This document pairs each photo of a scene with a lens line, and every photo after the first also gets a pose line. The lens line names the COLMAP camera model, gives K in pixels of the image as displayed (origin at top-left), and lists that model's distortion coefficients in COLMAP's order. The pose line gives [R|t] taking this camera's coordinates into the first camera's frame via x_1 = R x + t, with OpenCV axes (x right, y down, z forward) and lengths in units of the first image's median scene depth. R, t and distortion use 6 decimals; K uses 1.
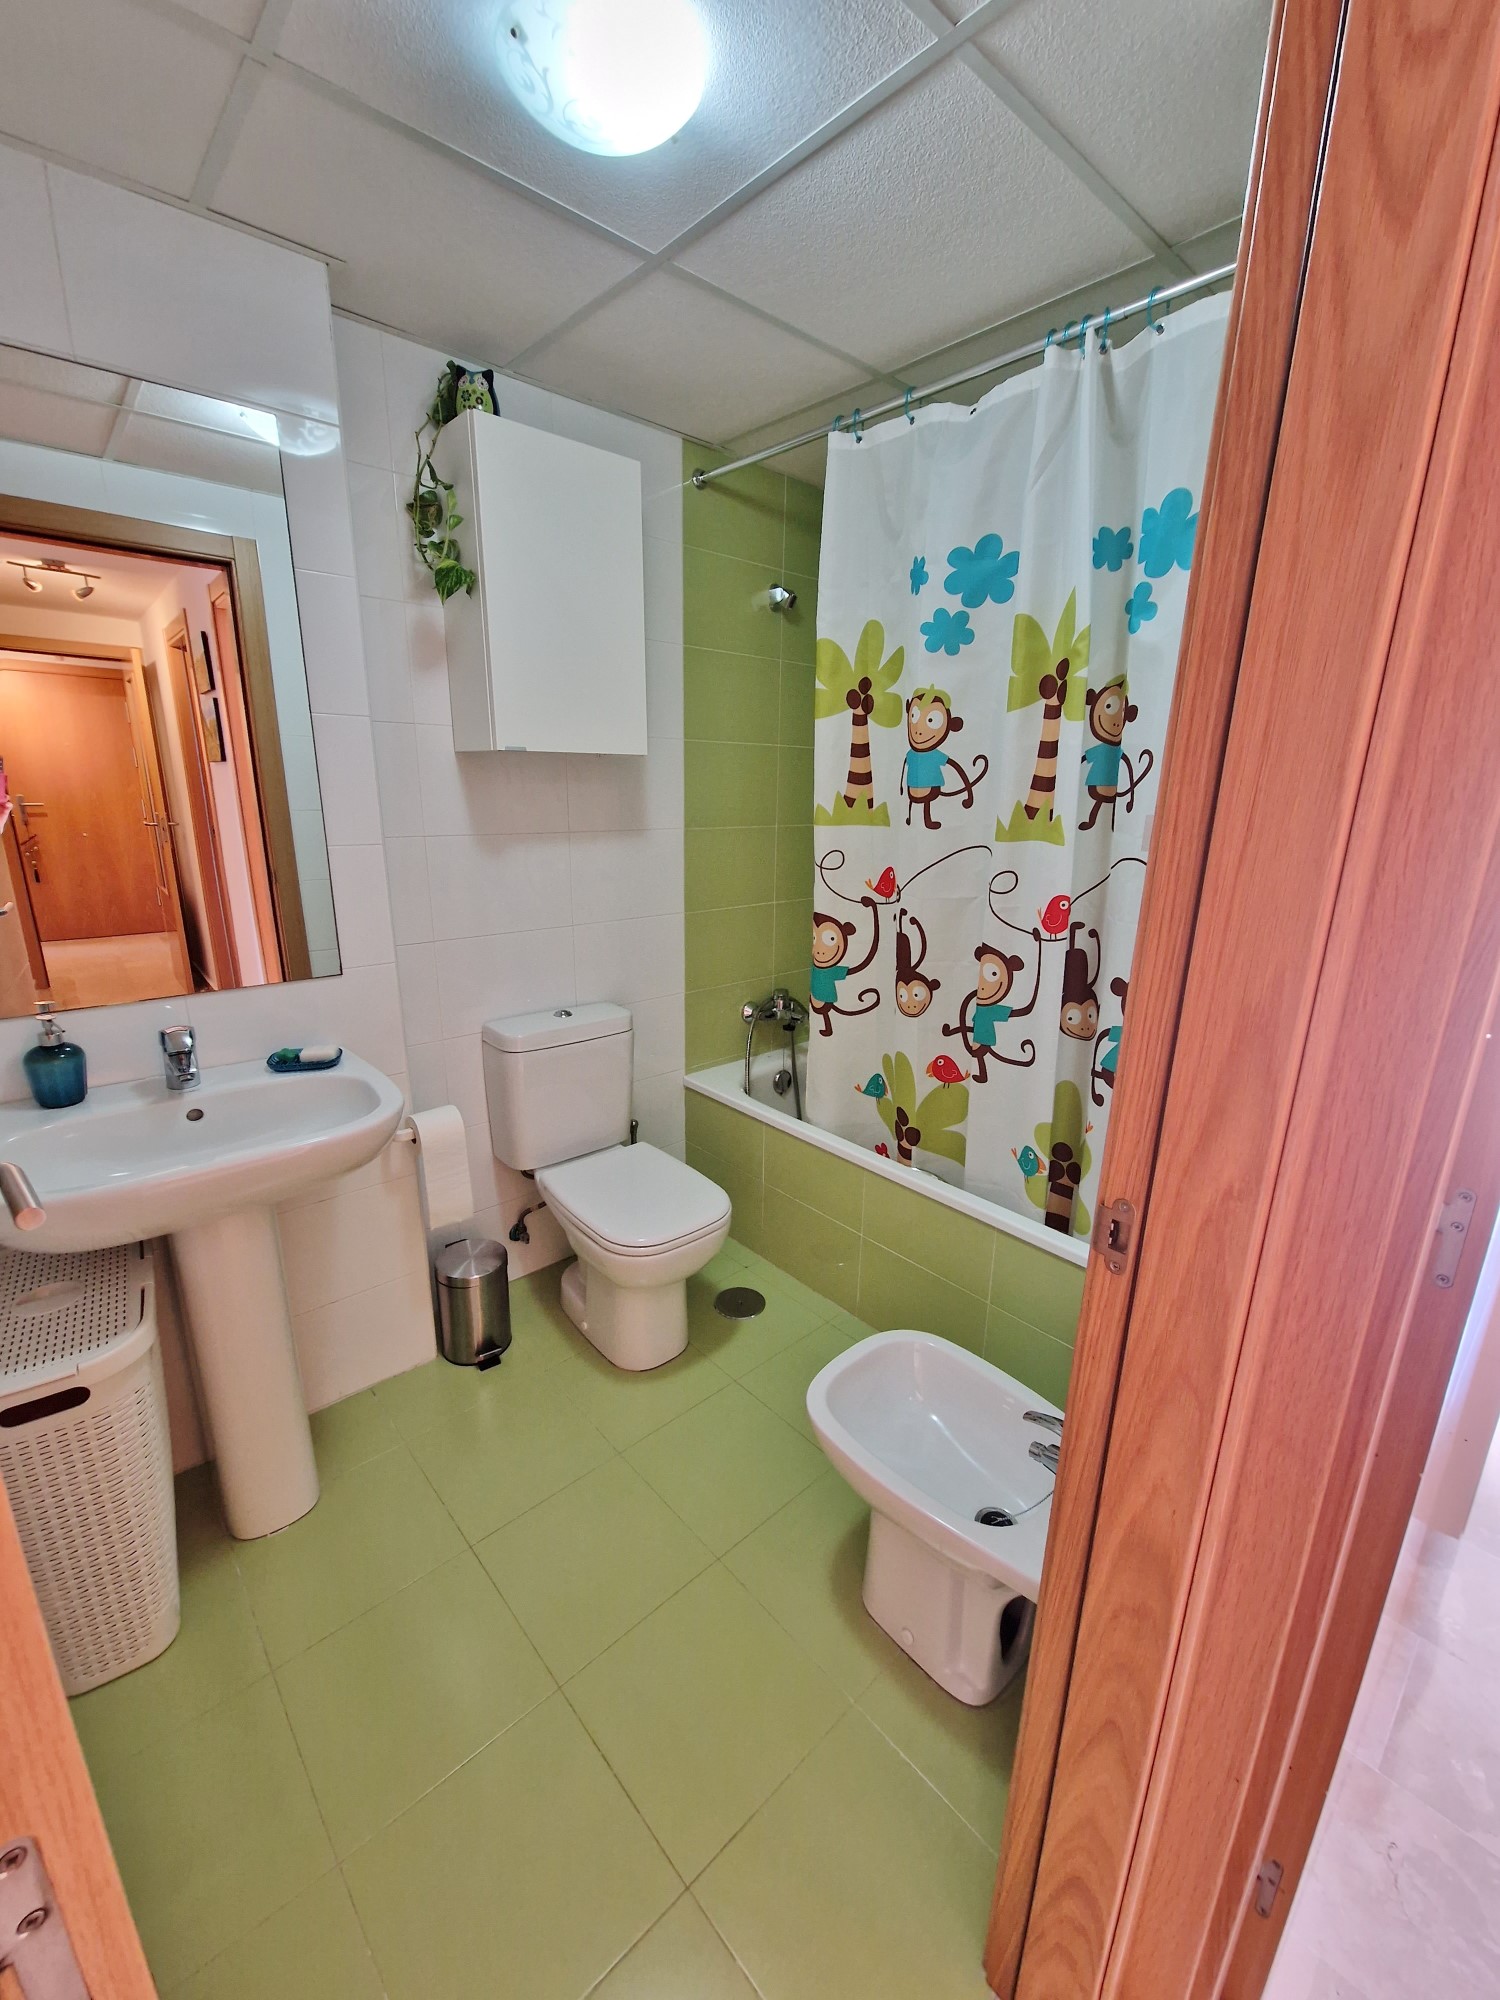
lens RADIAL K [[819.0, 0, 756.5], [0, 819.0, 1010.1], [0, 0, 1]] dist [-0.002400, 0.000170]
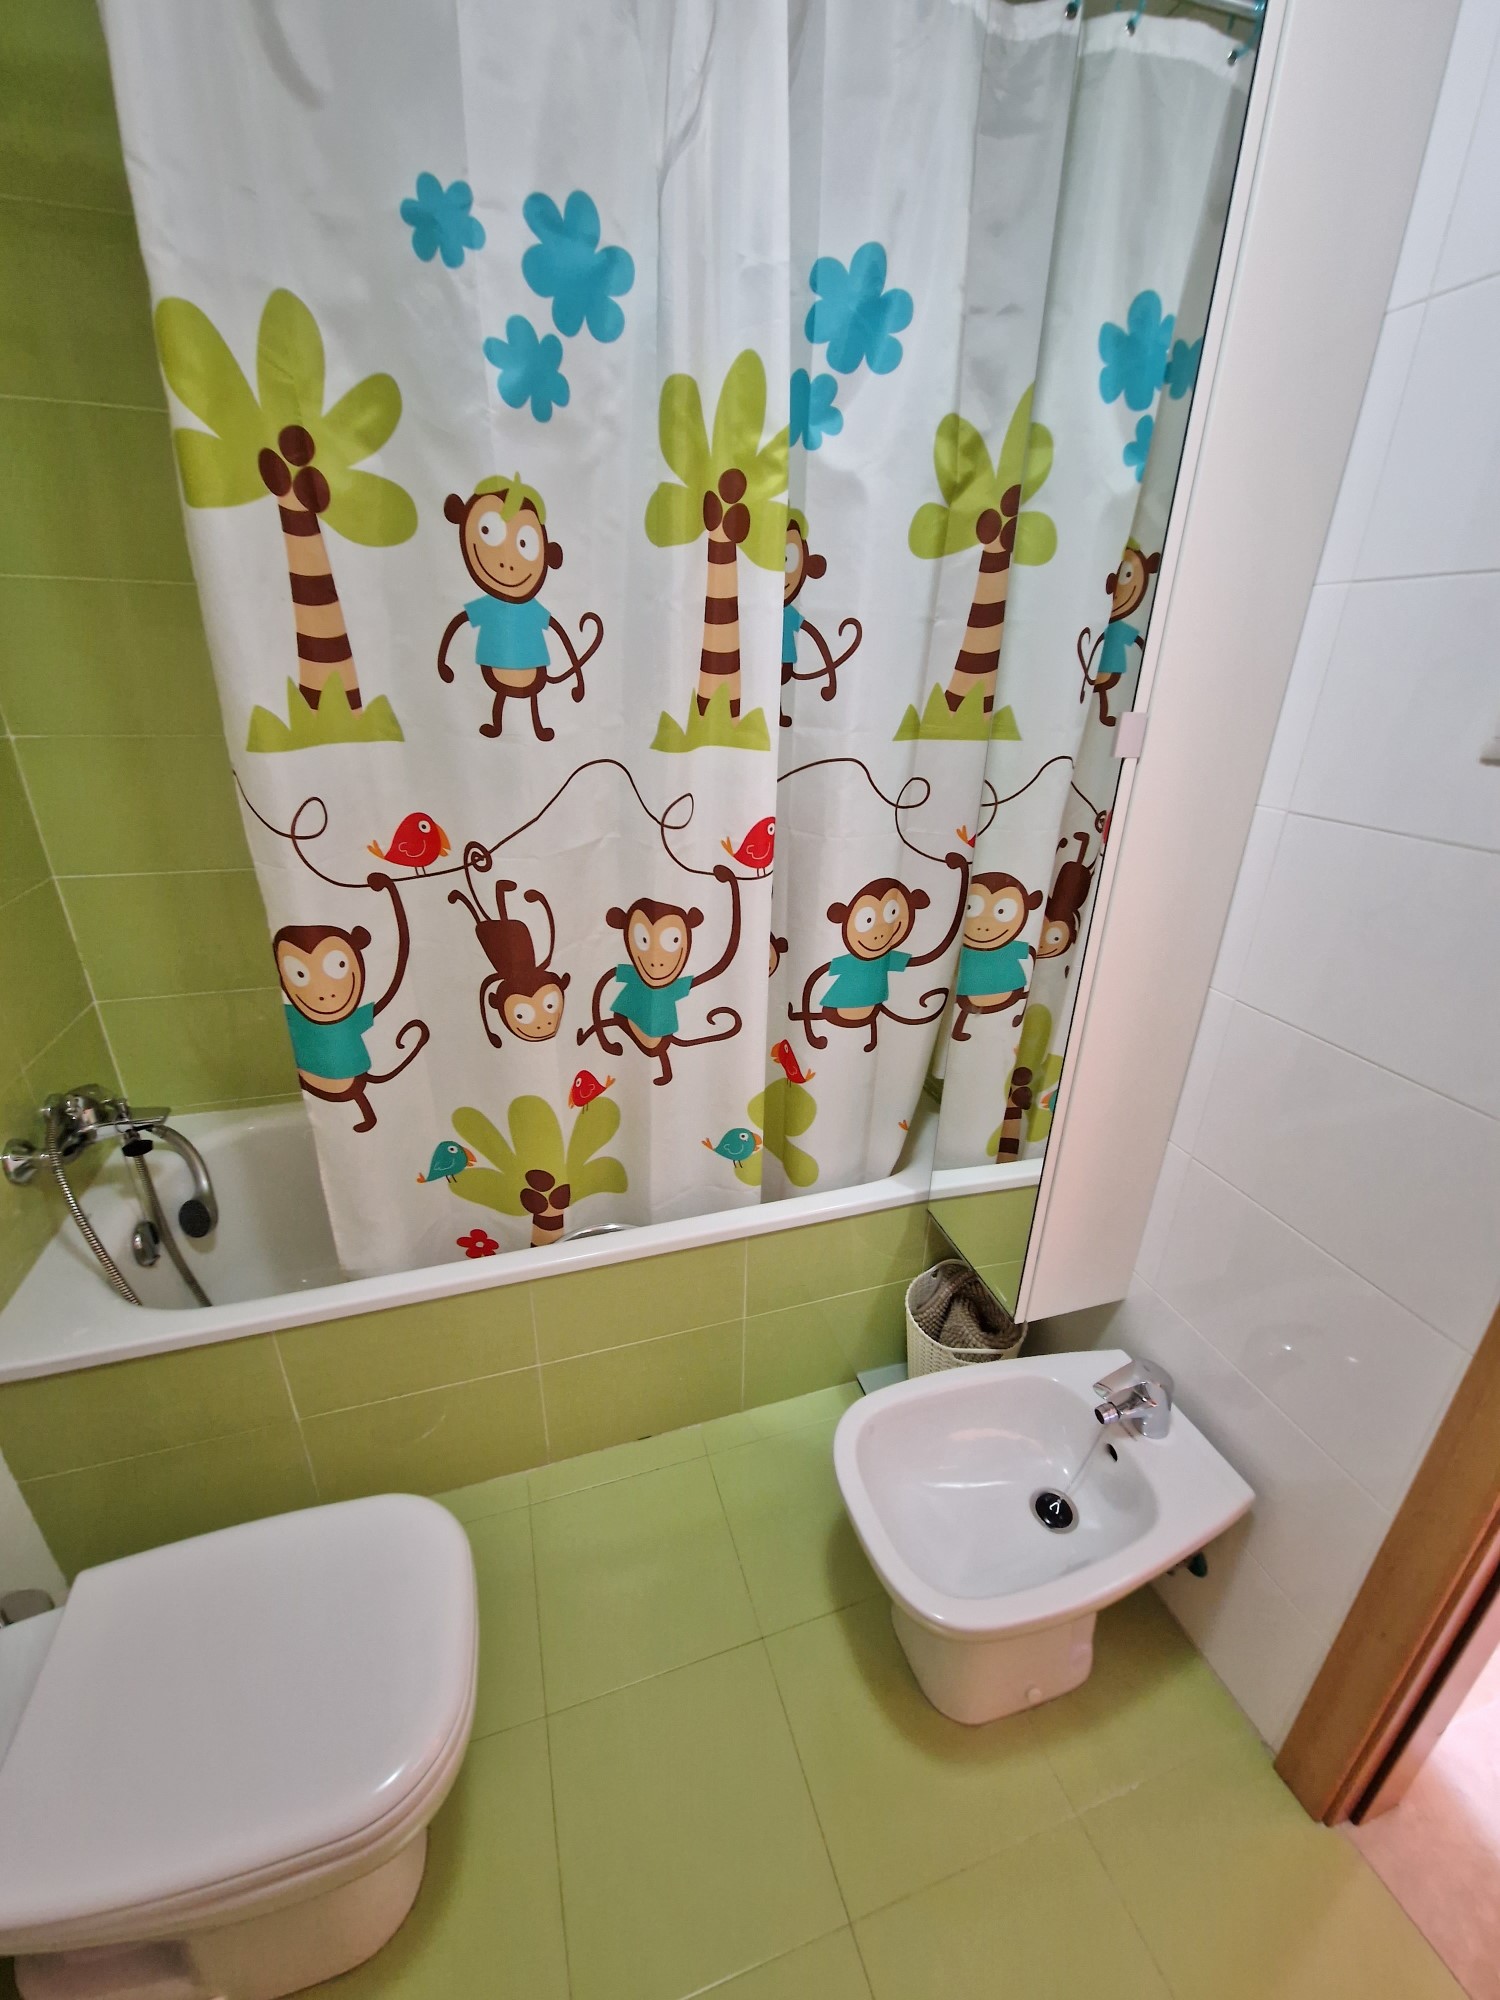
lens RADIAL K [[819.0, 0, 748.9], [0, 819.0, 1000.0], [0, 0, 1]] dist [-0.002400, 0.000170]
pose [[0.409135, -0.368318, 0.834835, -0.294279], [0.228971, 0.927082, 0.296802, -0.190832], [-0.883278, 0.069721, 0.463636, 0.610114]]
